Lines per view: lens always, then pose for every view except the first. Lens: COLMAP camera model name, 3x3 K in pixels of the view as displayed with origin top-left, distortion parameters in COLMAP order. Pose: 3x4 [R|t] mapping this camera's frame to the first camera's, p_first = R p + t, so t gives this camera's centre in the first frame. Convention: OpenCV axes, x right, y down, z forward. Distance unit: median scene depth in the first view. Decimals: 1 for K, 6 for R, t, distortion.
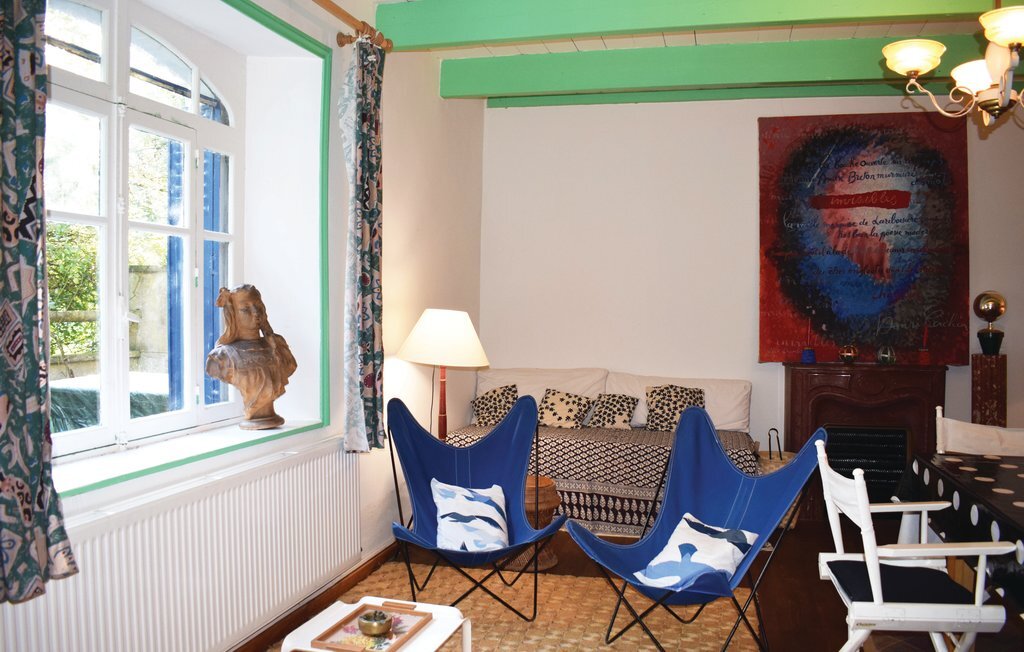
lens RADIAL K [[839.8, 0, 513.3], [0, 839.8, 334.4], [0, 0, 1]] dist [-0.057629, 0.010611]
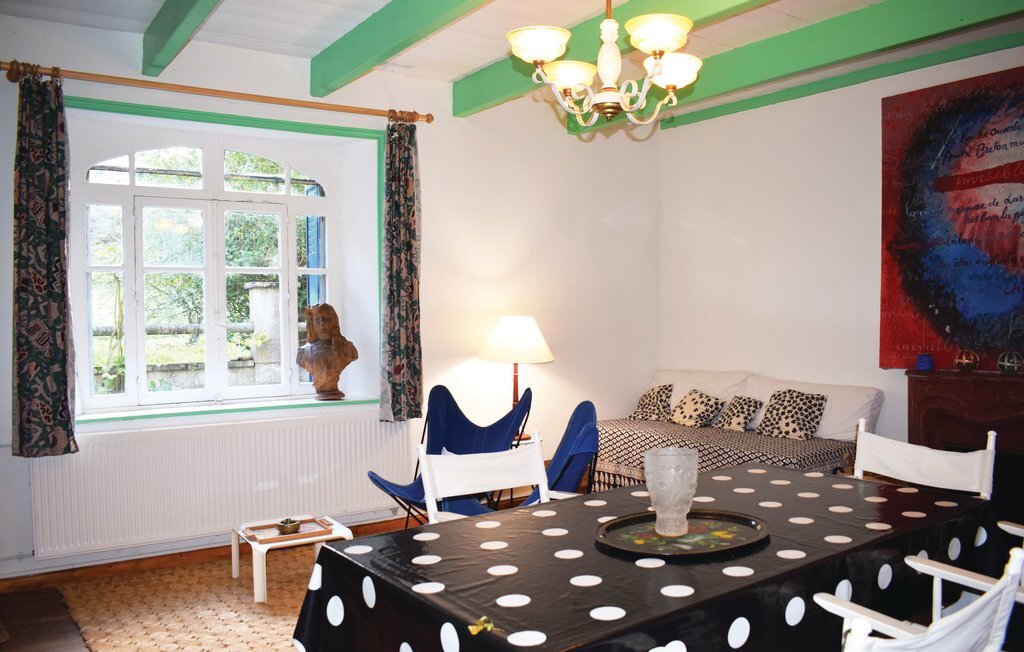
lens RADIAL K [[839.8, 0, 512.9], [0, 839.8, 326.2], [0, 0, 1]] dist [-0.057629, 0.010611]
pose [[0.751116, -0.008224, -0.660119, 0.597904], [-0.002629, 0.999877, -0.015449, 0.002868], [0.660165, 0.013340, 0.751002, 0.063016]]
